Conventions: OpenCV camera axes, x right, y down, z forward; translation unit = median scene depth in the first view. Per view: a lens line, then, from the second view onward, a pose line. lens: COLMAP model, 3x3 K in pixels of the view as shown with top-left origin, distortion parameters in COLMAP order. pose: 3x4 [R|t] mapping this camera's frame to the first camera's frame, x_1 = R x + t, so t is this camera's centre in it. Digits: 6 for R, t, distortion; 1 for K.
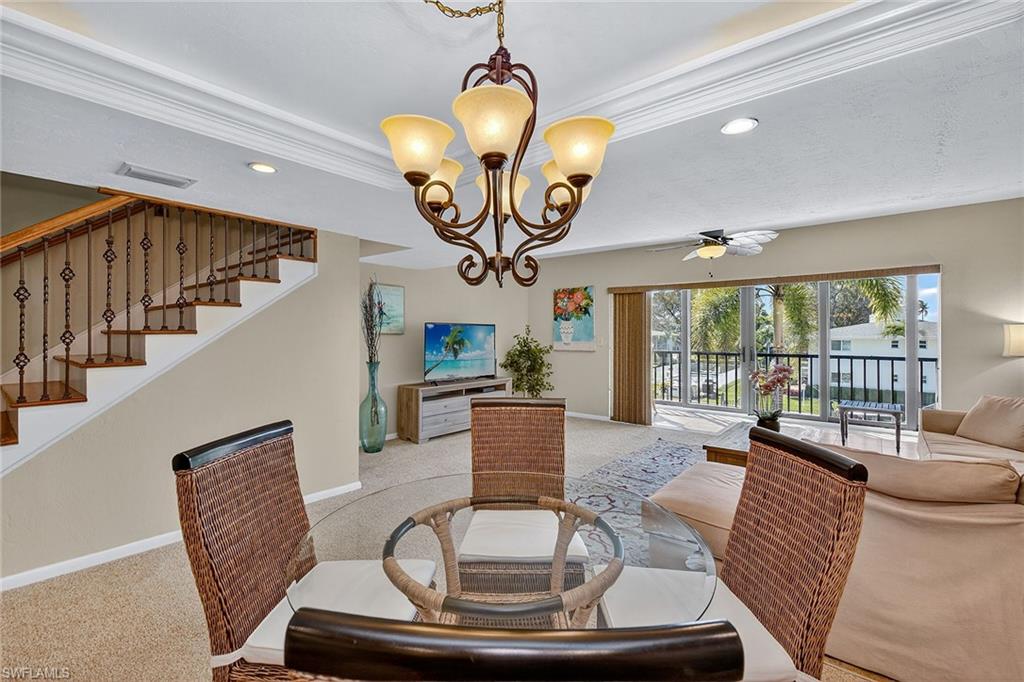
lens RADIAL K [[442.4, 0, 539.6], [0, 442.4, 336.1], [0, 0, 1]] dist [-0.000027, 0.000067]
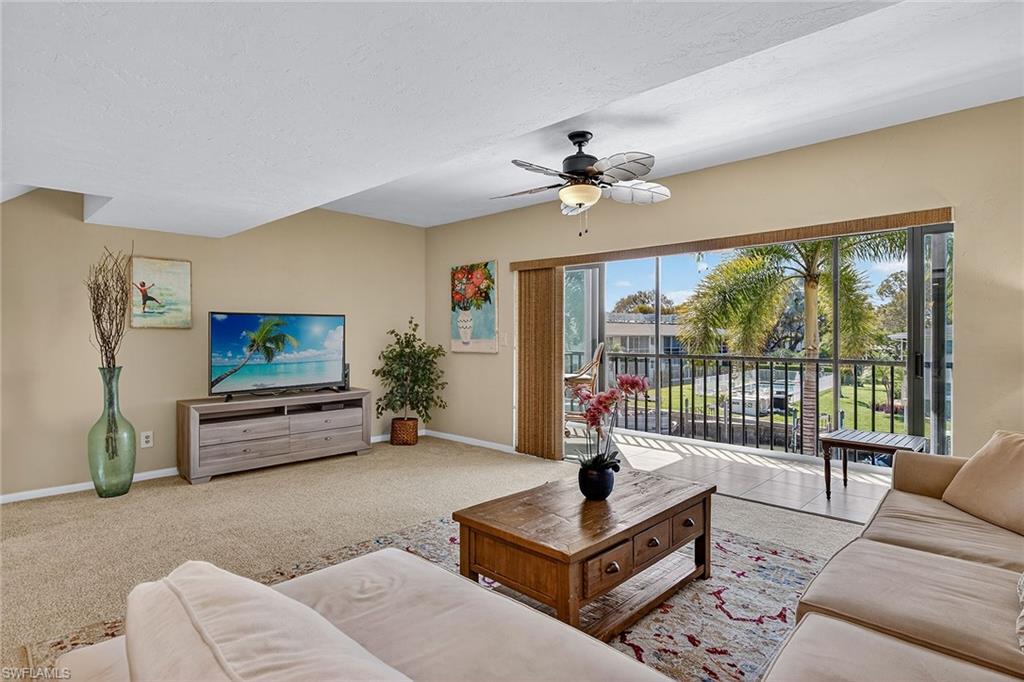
lens RADIAL K [[557.1, 0, 511.1], [0, 557.1, 322.8], [0, 0, 1]] dist [0.004358, 0.001234]
pose [[0.996370, -0.002973, -0.085072, 0.254502], [0.001110, 0.999759, -0.021938, 0.006189], [0.085117, 0.021764, 0.996133, 0.131978]]
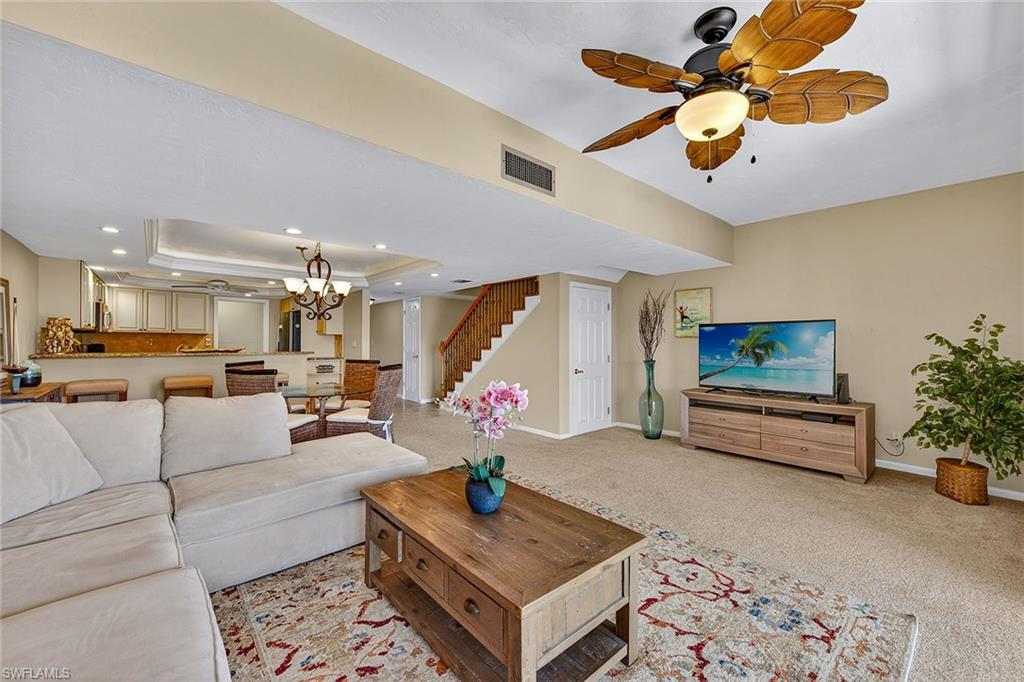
lens RADIAL K [[401.4, 0, 511.8], [0, 401.4, 355.5], [0, 0, 1]] dist [0.000441, 0.000045]
pose [[-0.179034, 0.028940, -0.983417, 0.561645], [-0.006250, 0.999514, 0.030552, 0.010564], [0.983823, 0.011616, -0.178766, 0.645372]]
